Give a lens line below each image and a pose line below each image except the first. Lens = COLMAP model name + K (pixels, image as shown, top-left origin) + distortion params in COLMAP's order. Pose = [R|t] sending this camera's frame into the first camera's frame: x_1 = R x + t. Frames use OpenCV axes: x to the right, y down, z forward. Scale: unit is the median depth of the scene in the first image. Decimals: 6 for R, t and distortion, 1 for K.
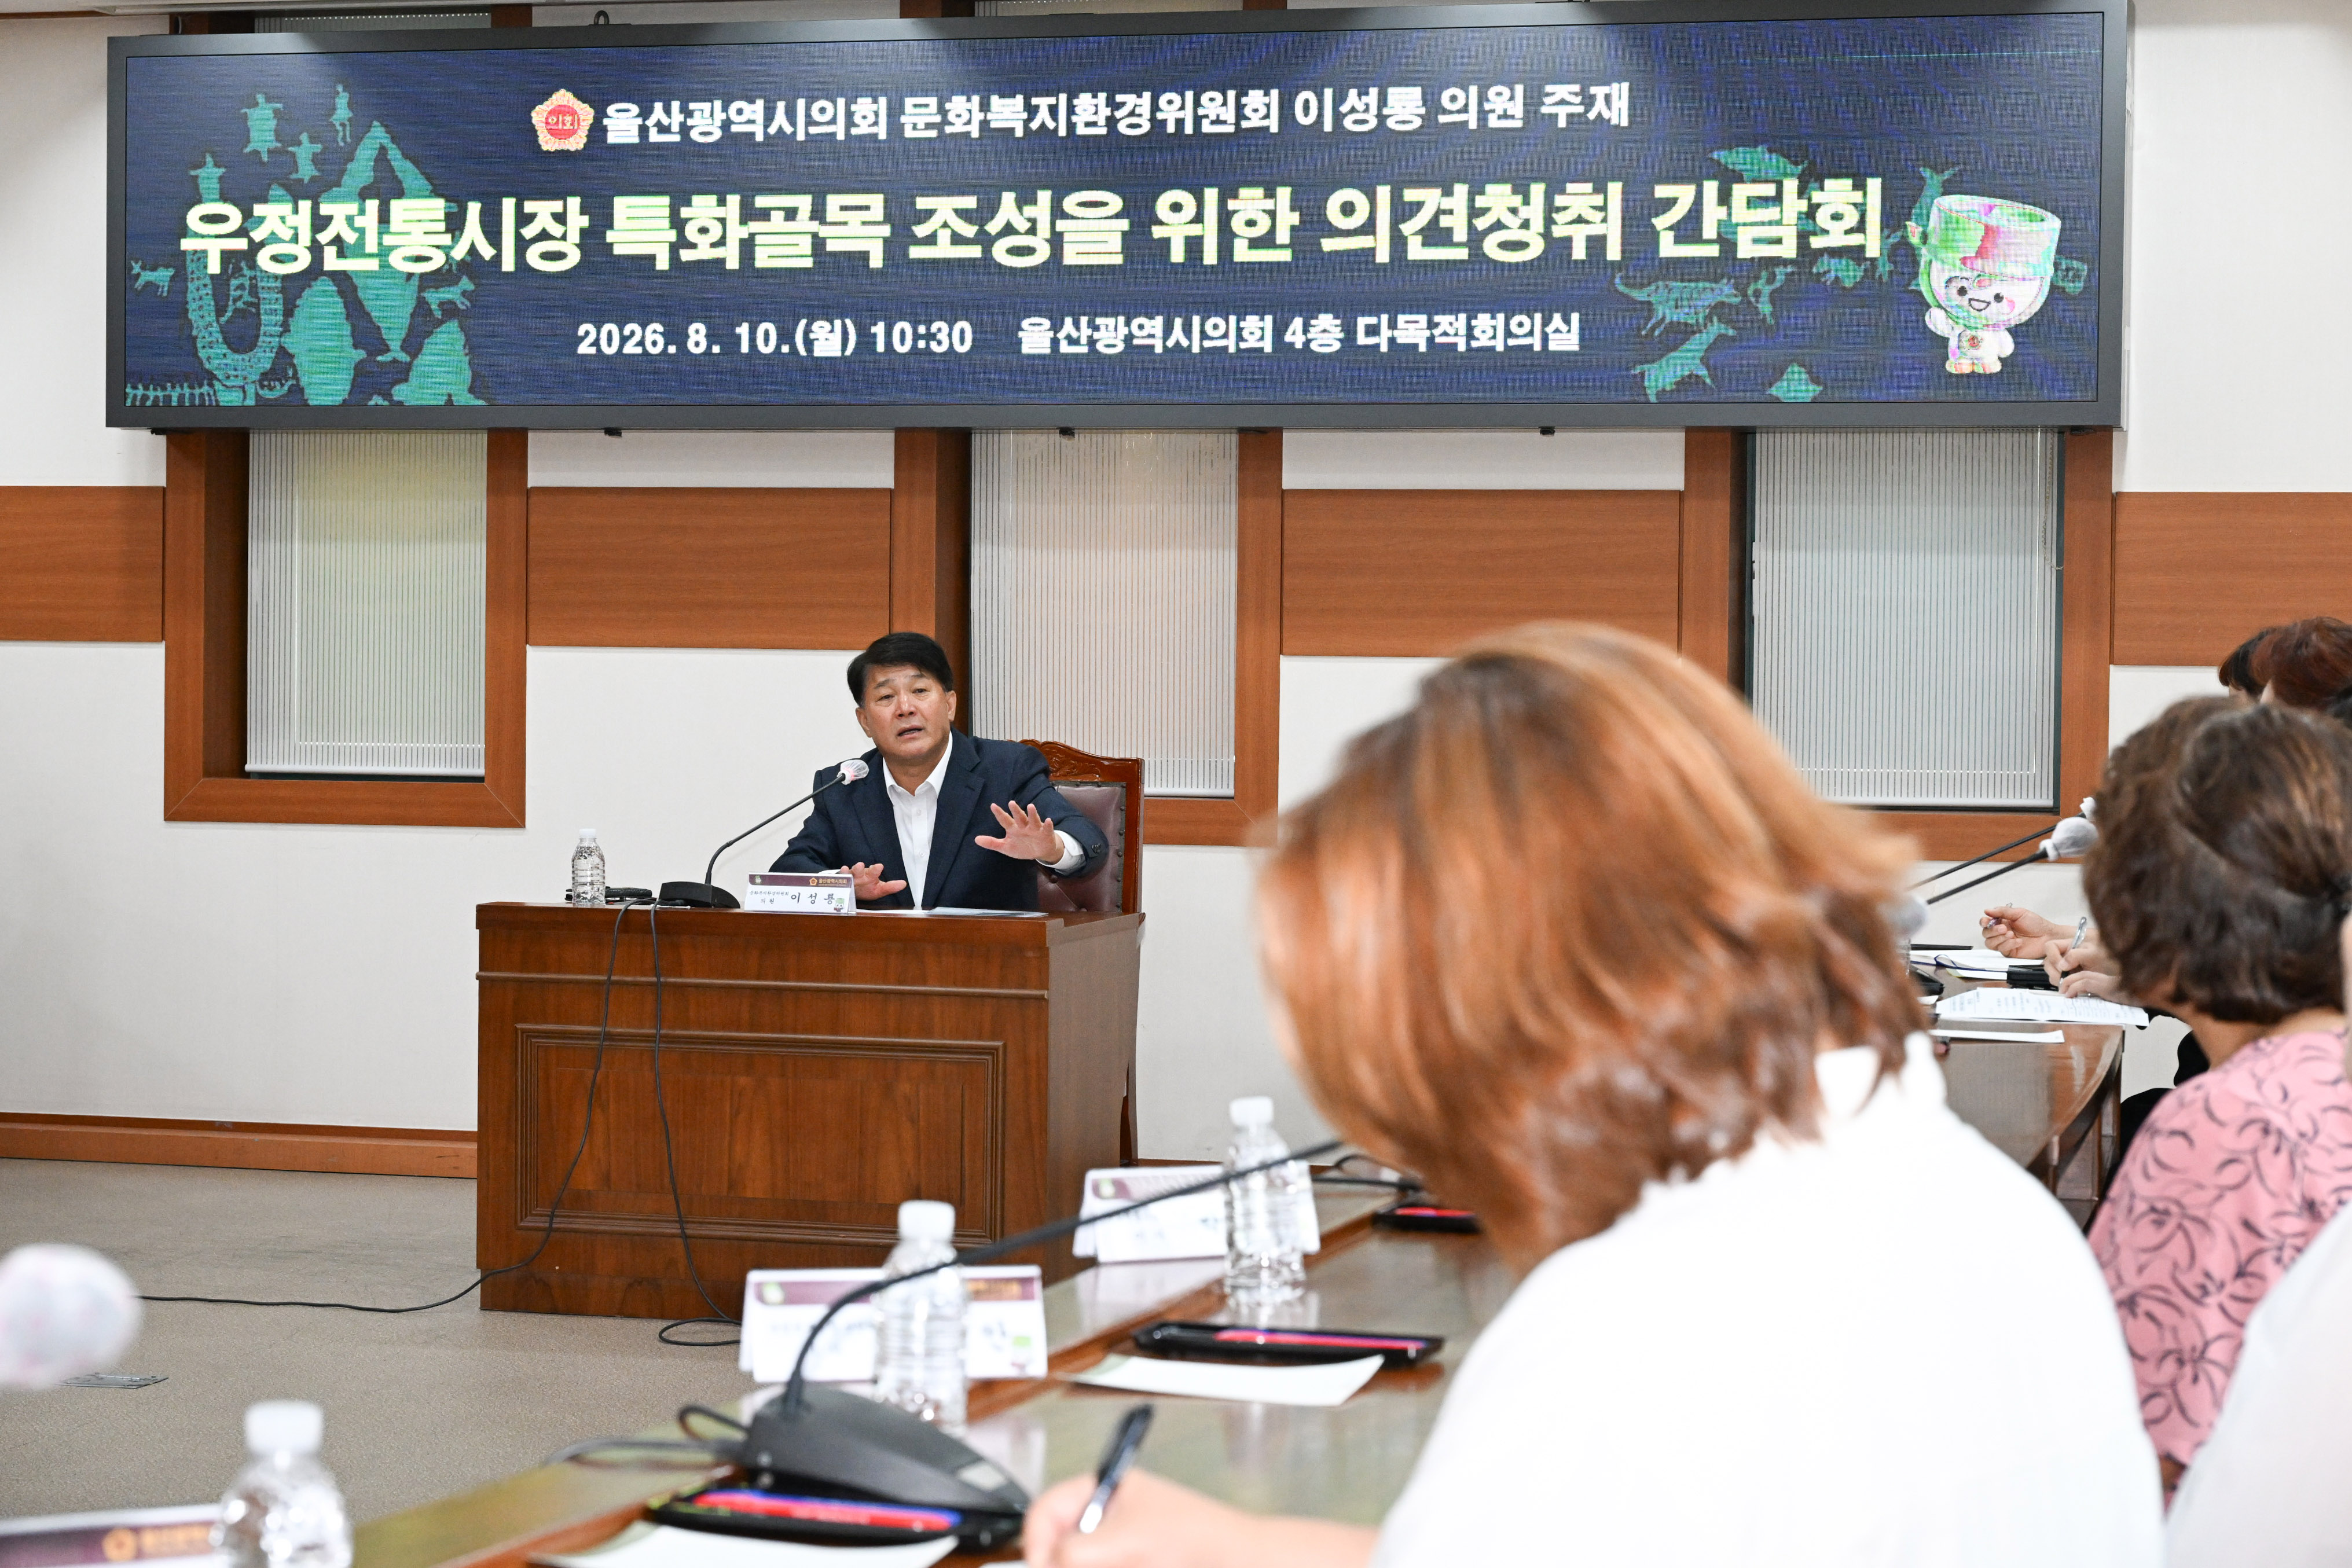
lens RADIAL K [[4708.5, 0, 1255.6], [0, 4708.5, 772.7], [0, 0, 1]] dist [-0.012008, 0.040082]
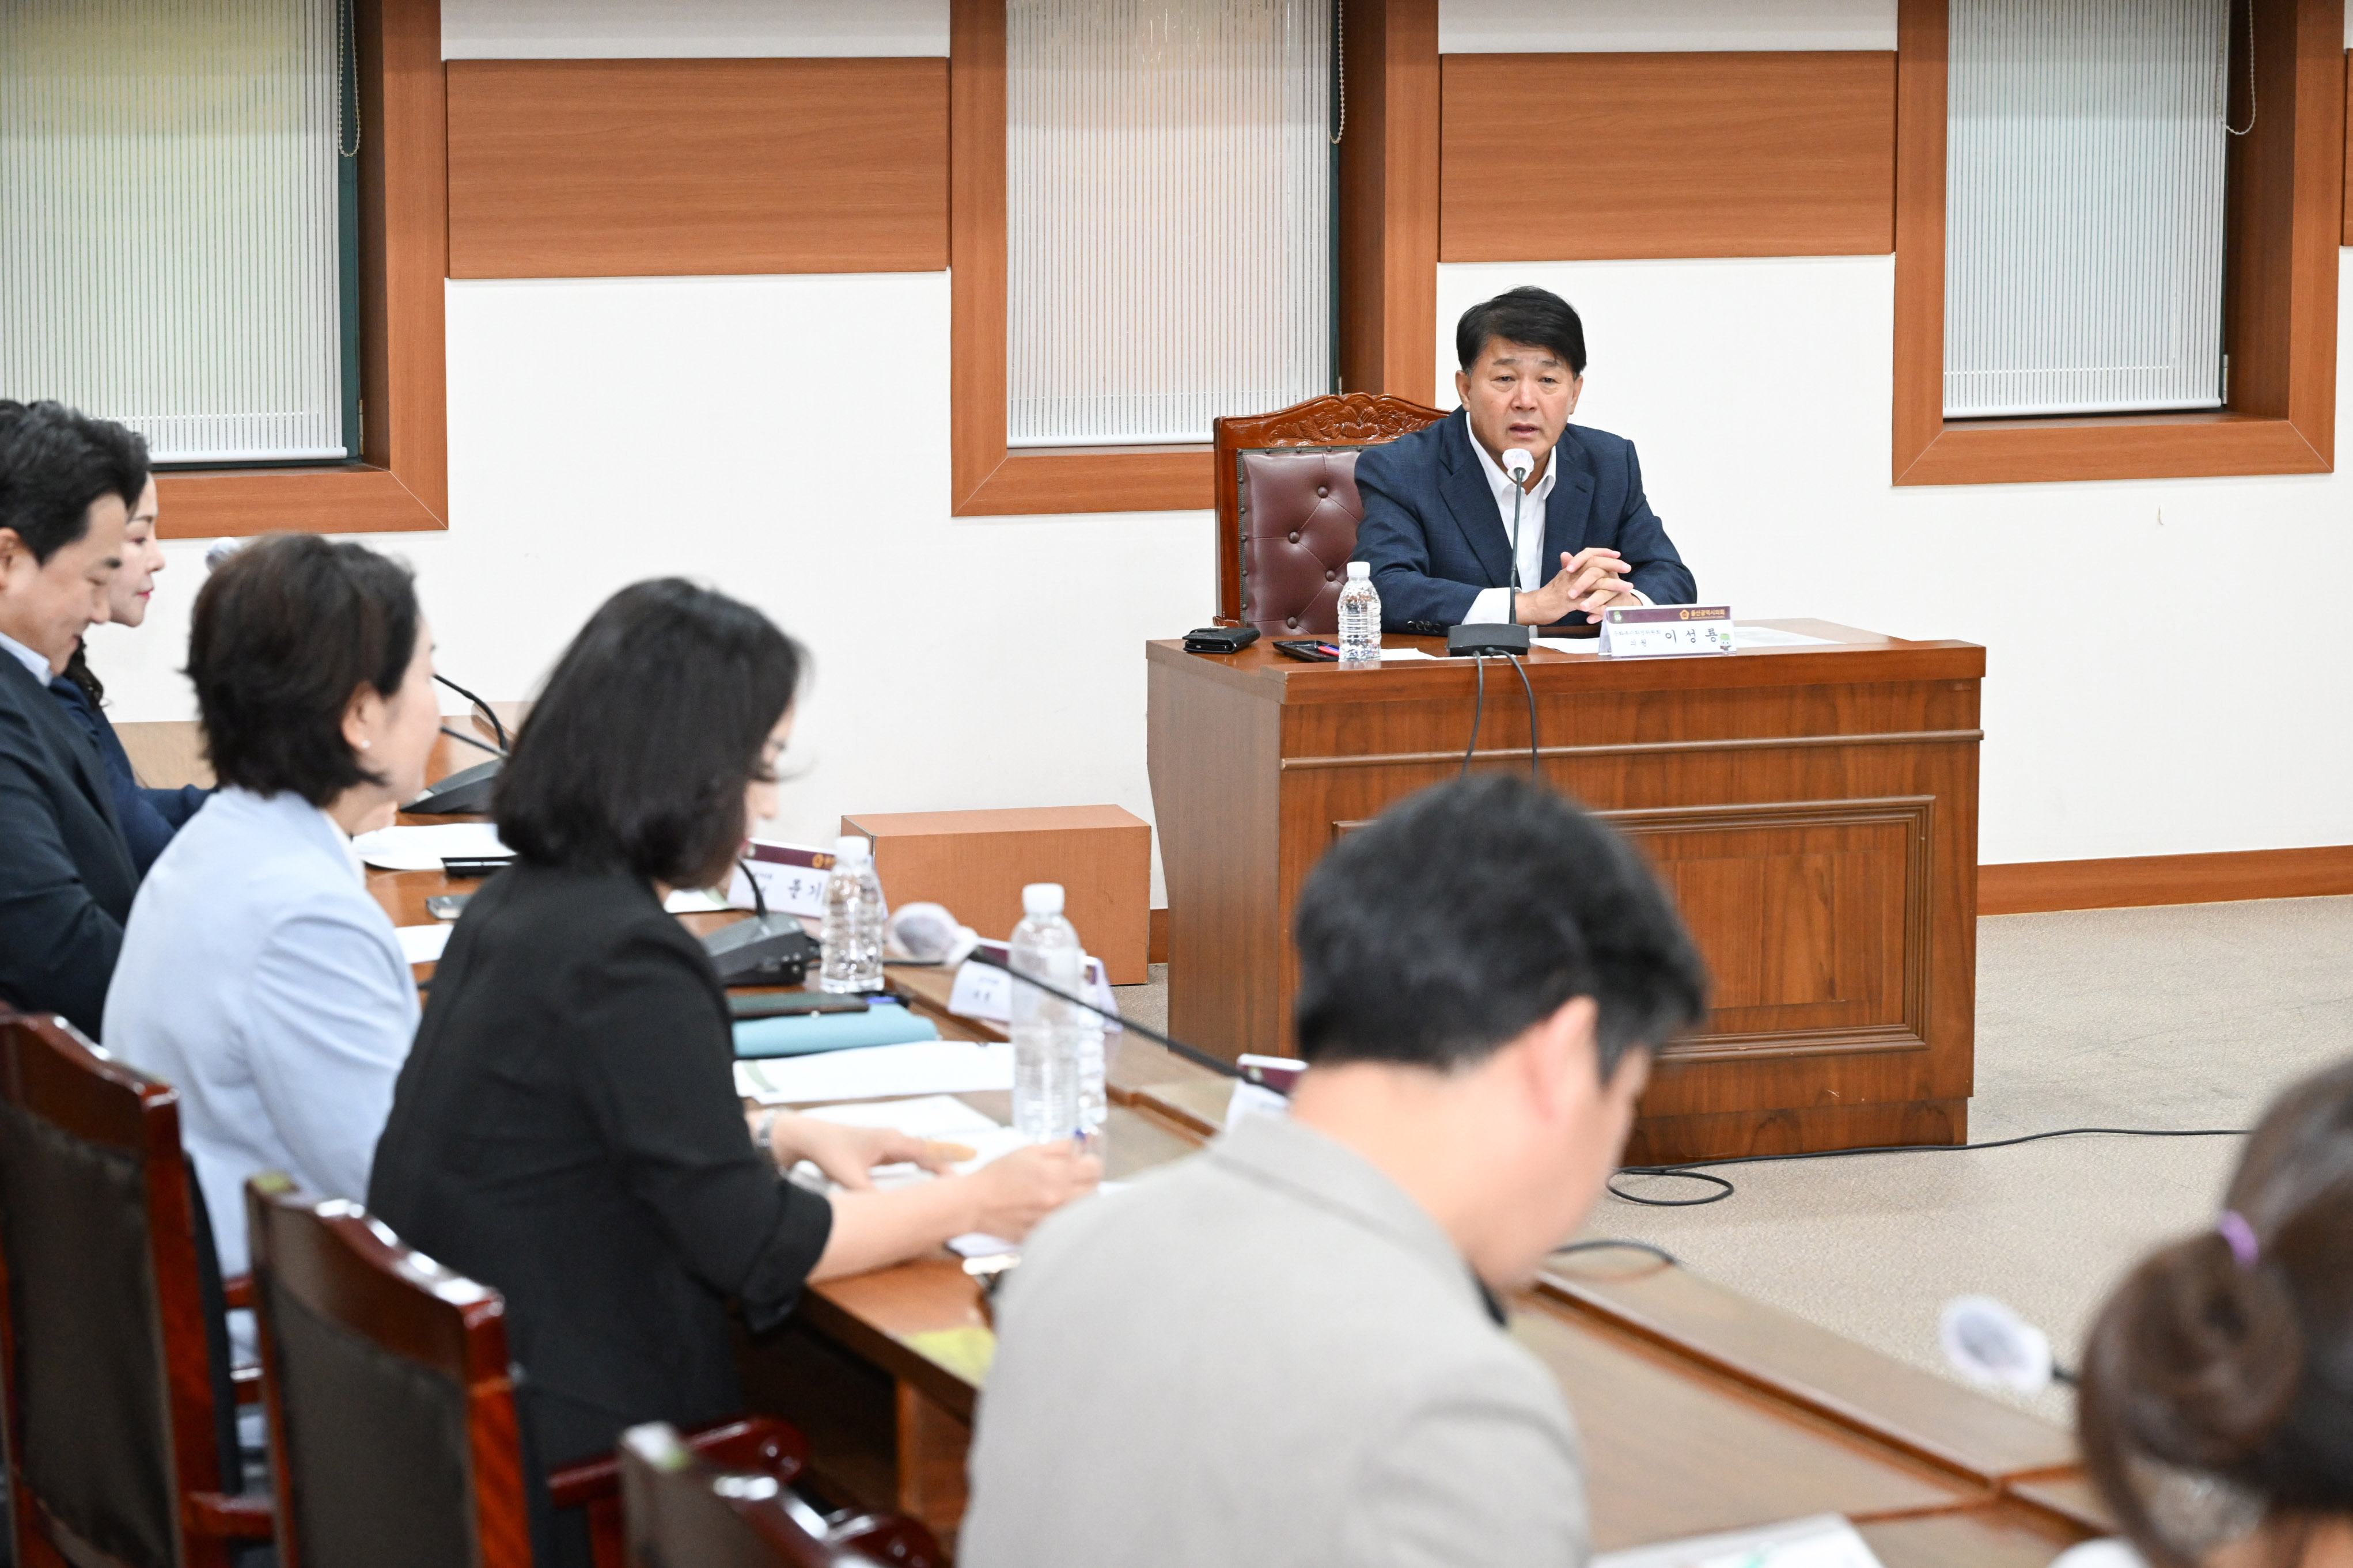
lens RADIAL K [[6577.5, 0, 1176.5], [0, 6577.5, 784.0], [0, 0, 1]] dist [-0.002465, -0.571141]
pose [[0.830398, -0.082180, 0.551077, -0.651712], [0.024504, 0.993493, 0.111230, -0.062270], [-0.556631, -0.078861, 0.827008, 0.099458]]
